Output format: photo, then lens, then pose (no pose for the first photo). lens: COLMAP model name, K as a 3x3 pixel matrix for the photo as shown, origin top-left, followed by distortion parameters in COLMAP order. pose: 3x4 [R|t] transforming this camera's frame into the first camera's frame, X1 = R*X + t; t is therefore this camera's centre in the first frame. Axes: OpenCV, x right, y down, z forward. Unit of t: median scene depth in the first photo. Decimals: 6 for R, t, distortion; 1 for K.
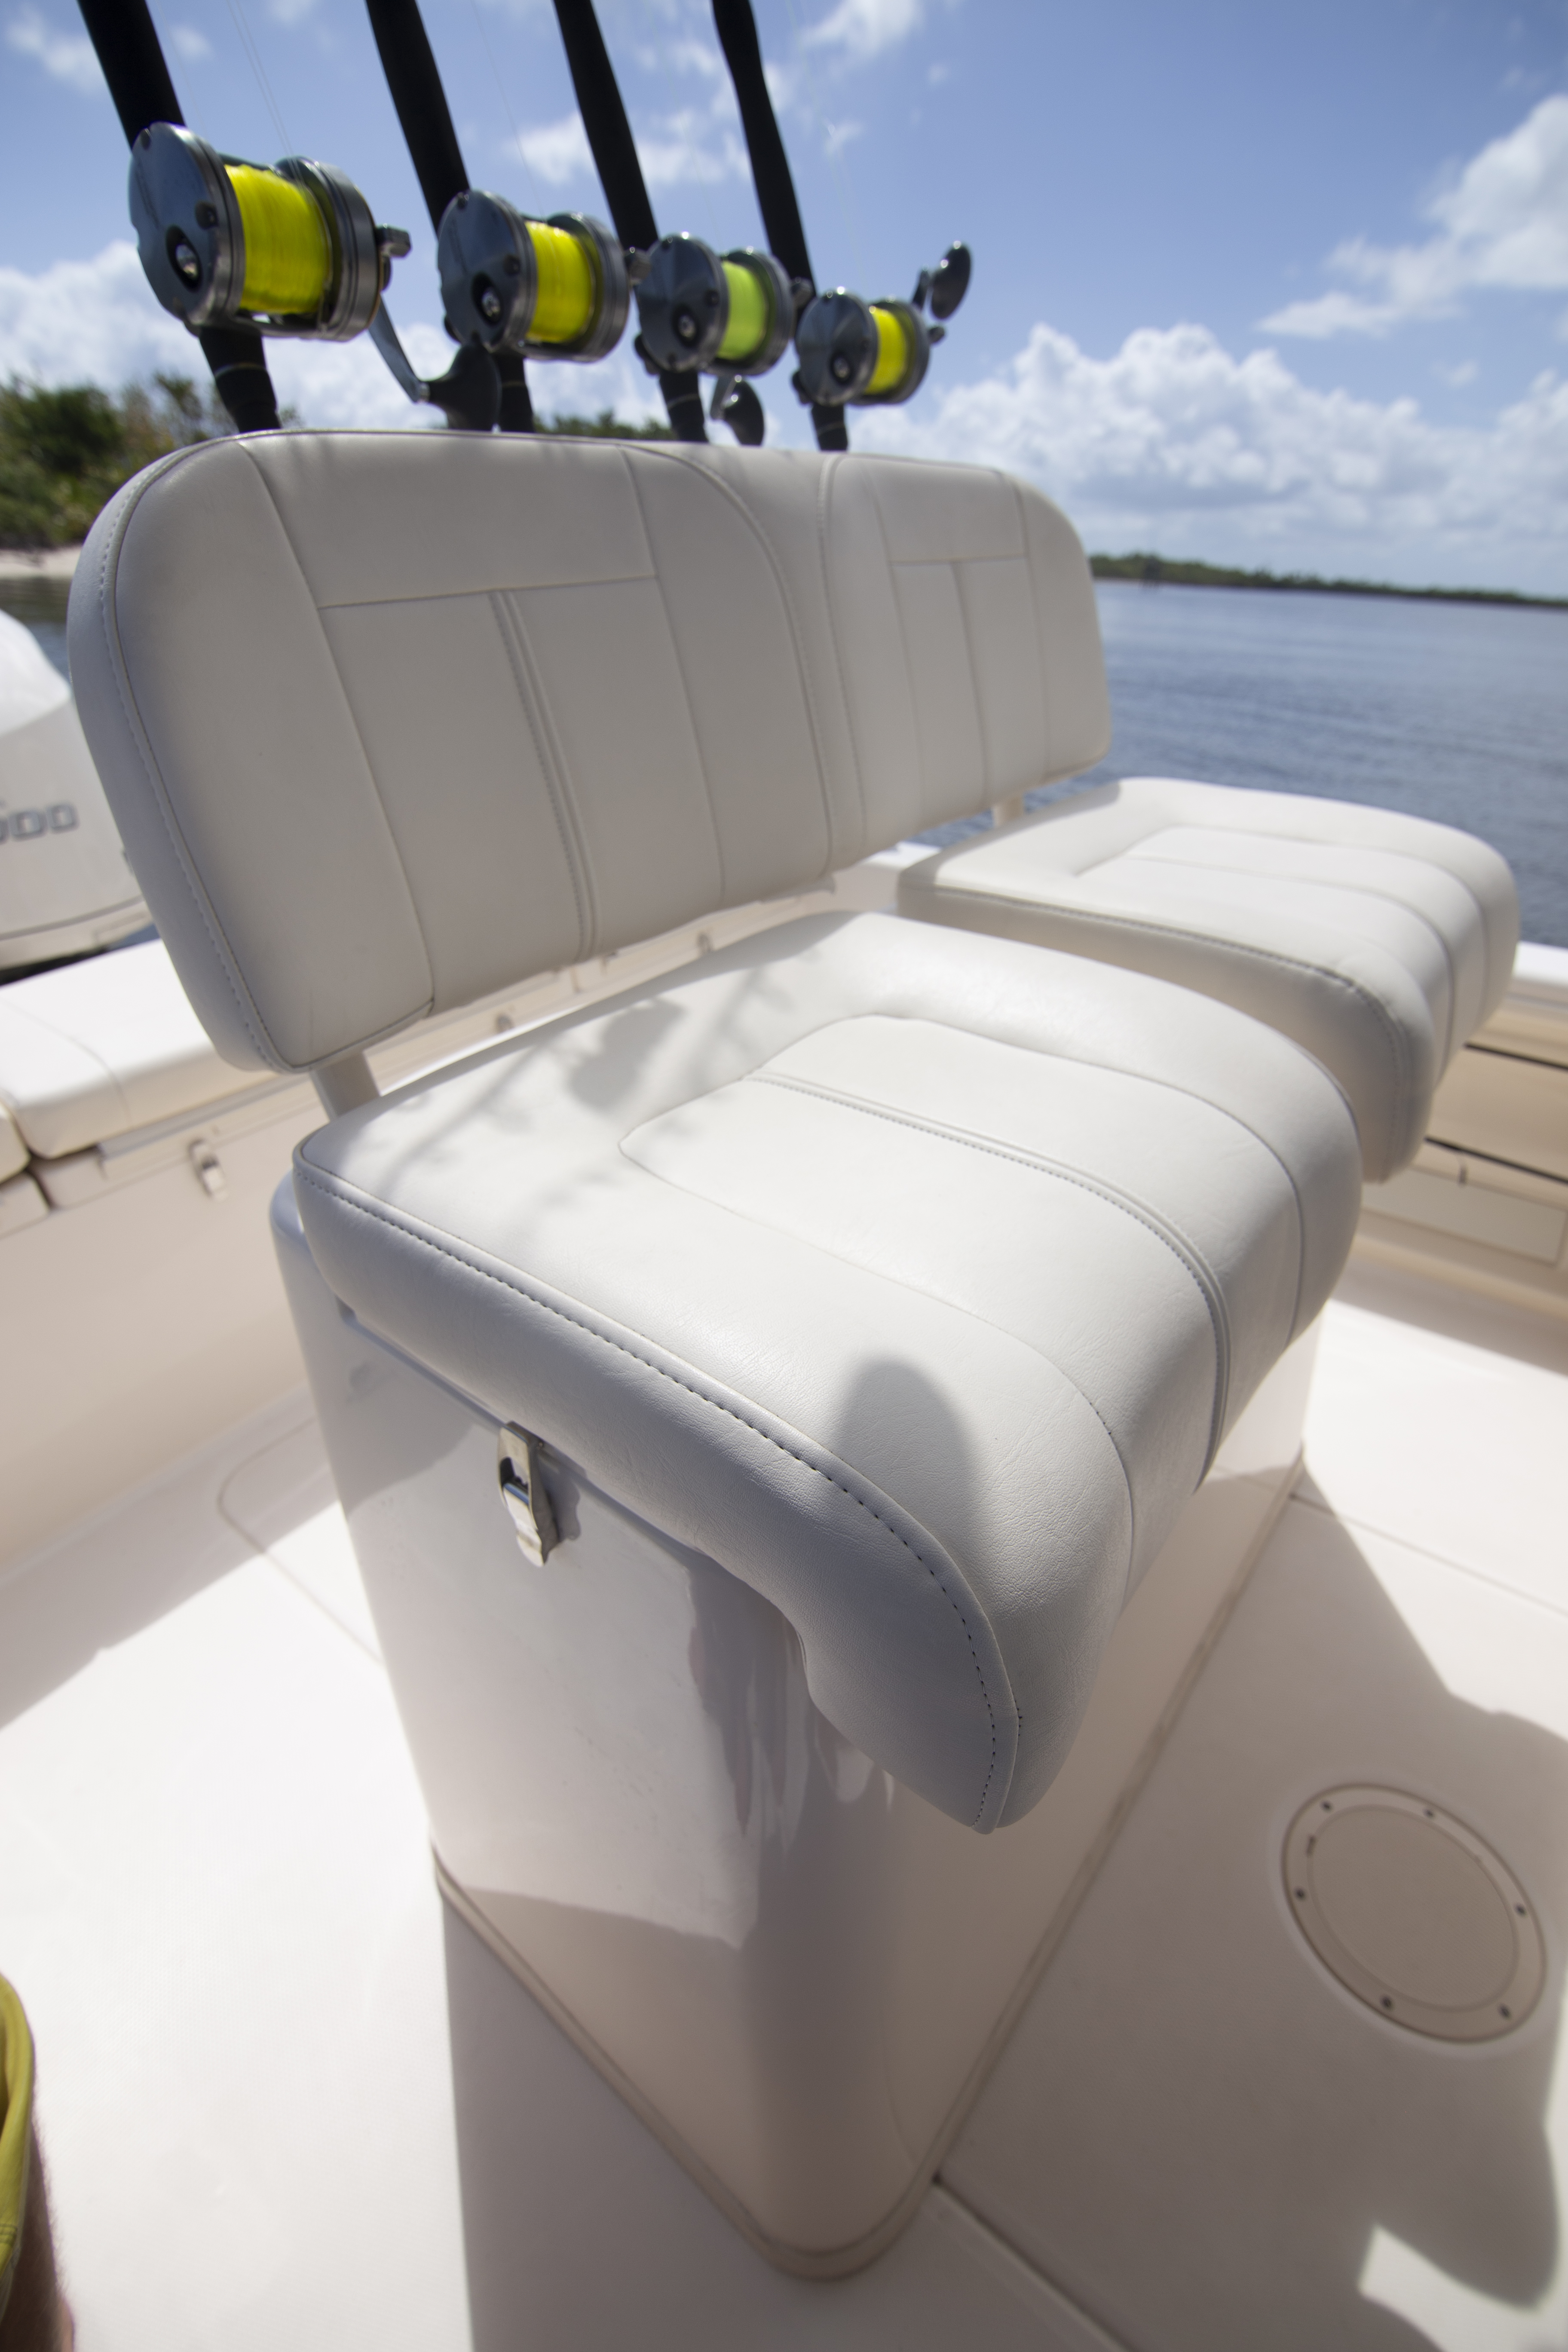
lens RADIAL K [[1062.2, 0, 784.0], [0, 1062.2, 1176.0], [0, 0, 1]] dist [-0.000676, -0.011439]
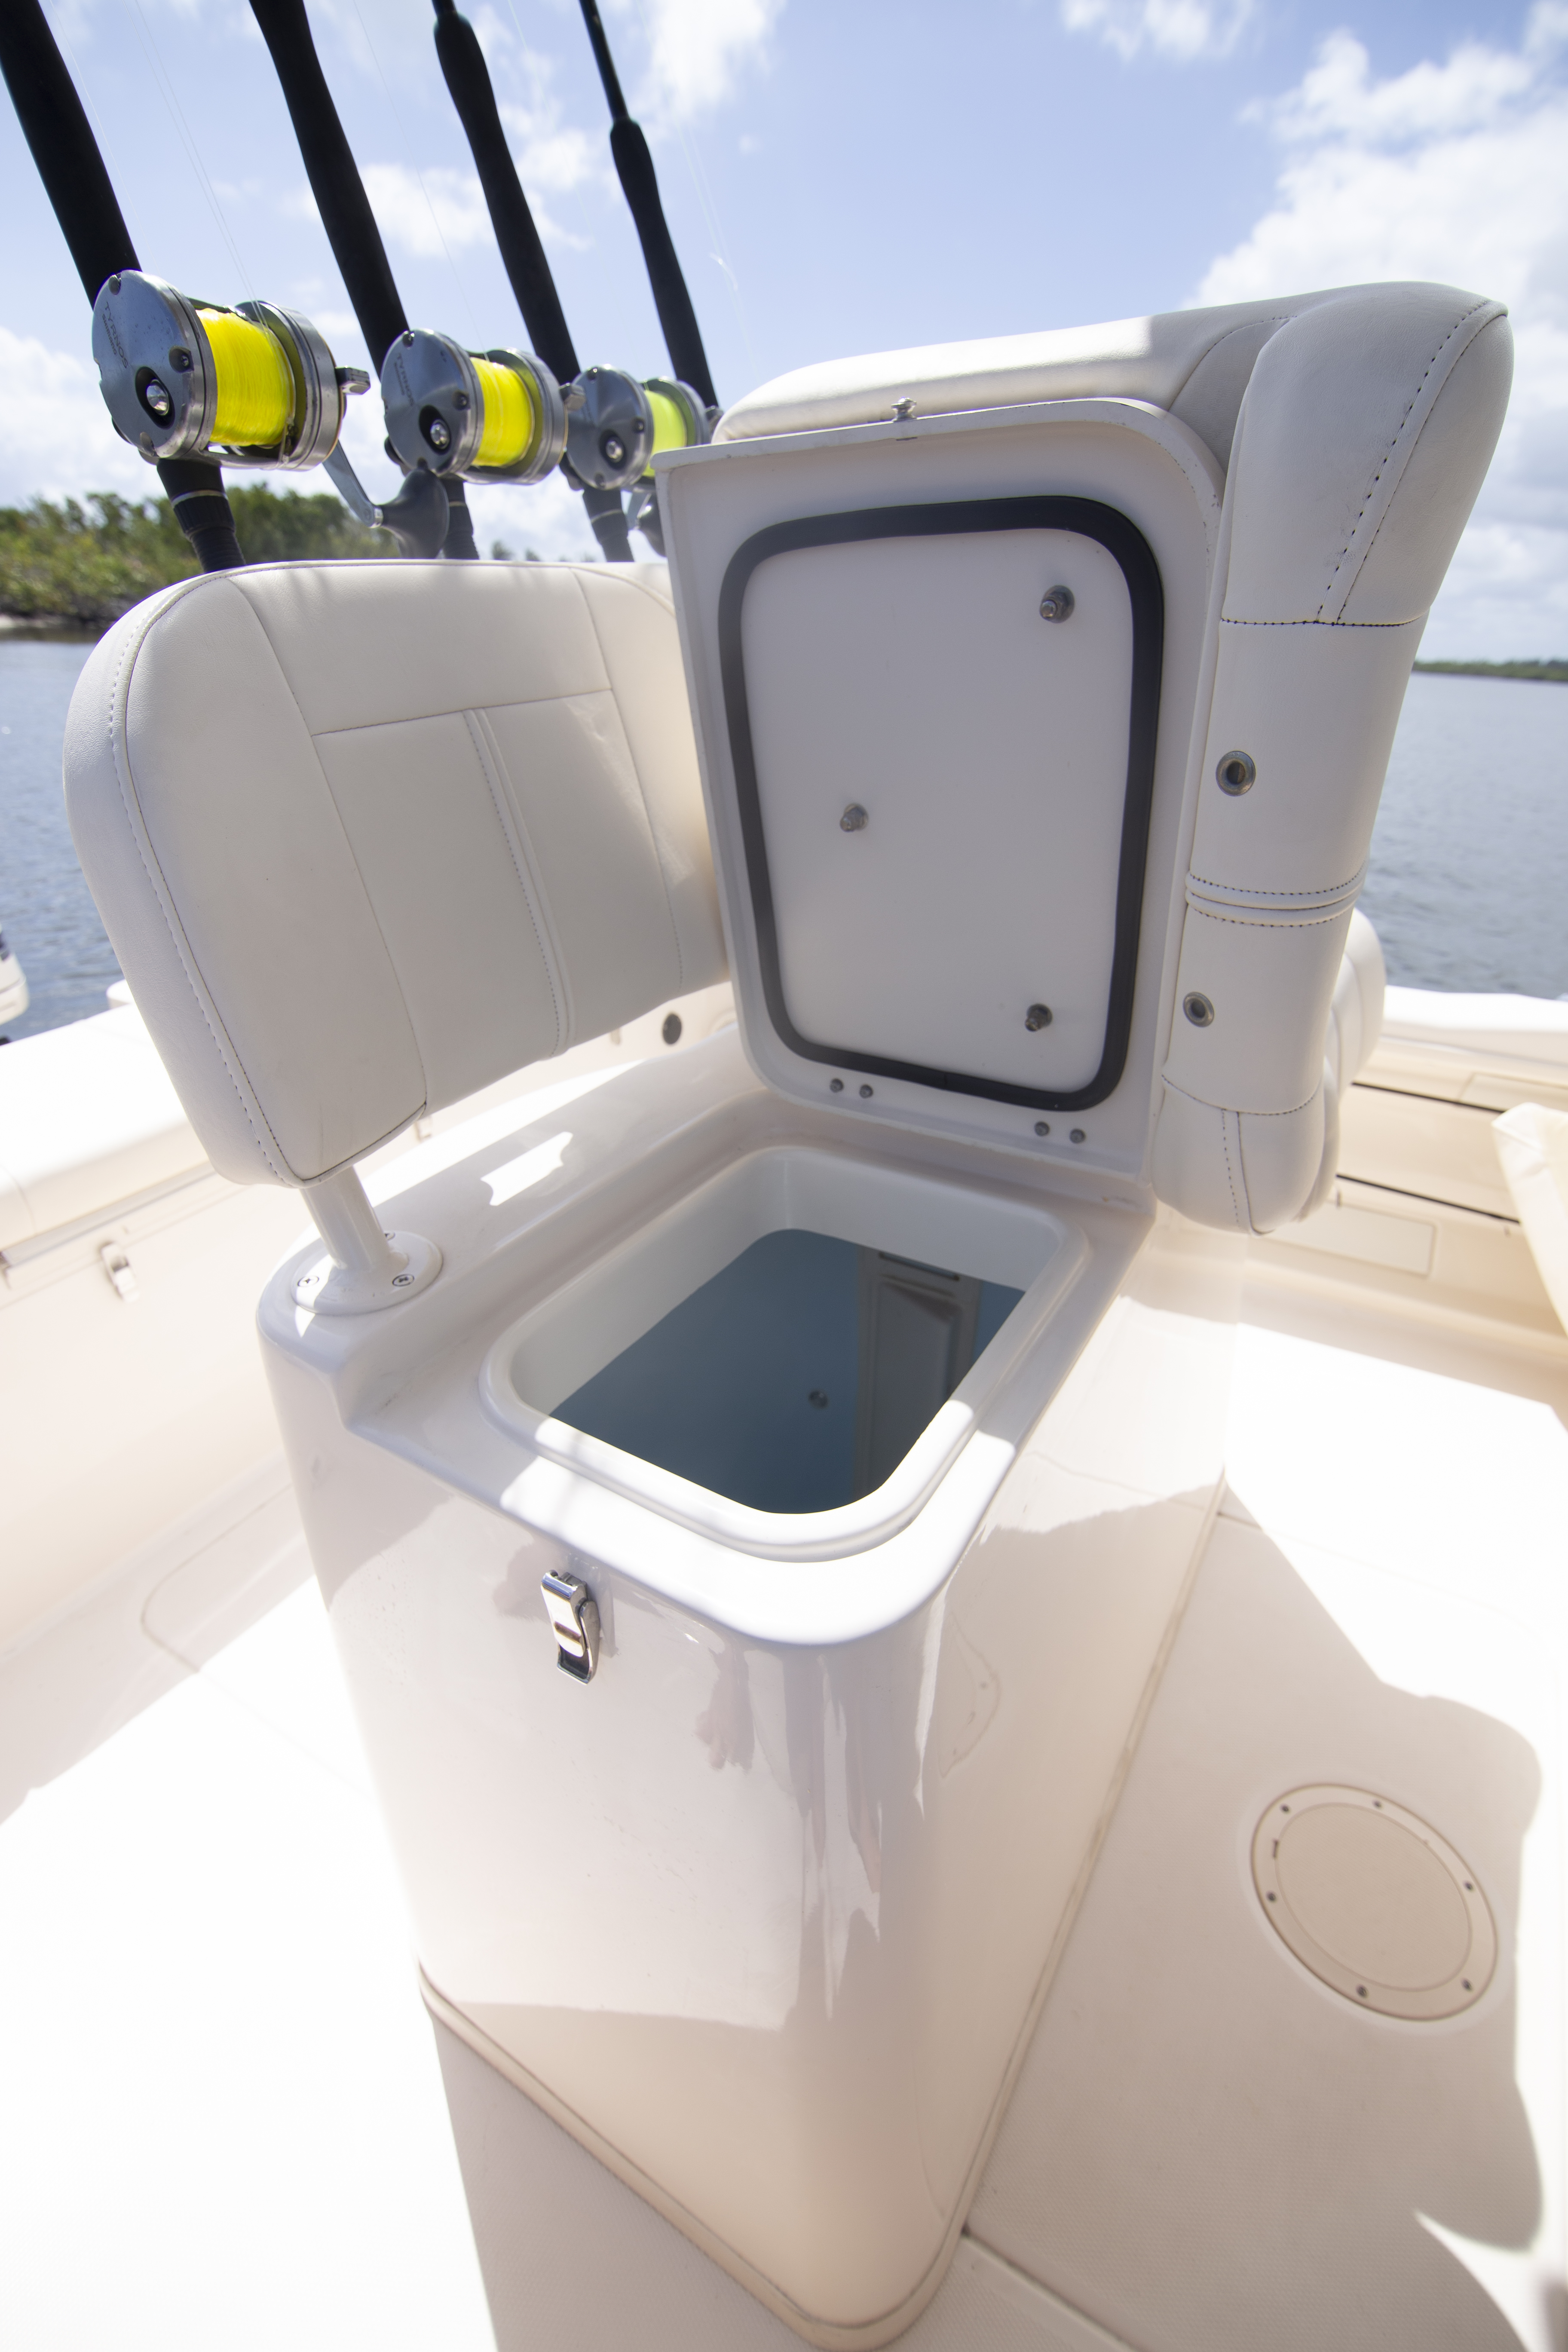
lens RADIAL K [[1061.1, 0, 784.0], [0, 1061.1, 1176.0], [0, 0, 1]] dist [0.000320, -0.010909]
pose [[0.992321, -0.056106, 0.110230, -0.090569], [0.061196, 0.997184, -0.043352, -0.026757], [-0.107487, 0.049765, 0.992960, -0.037378]]
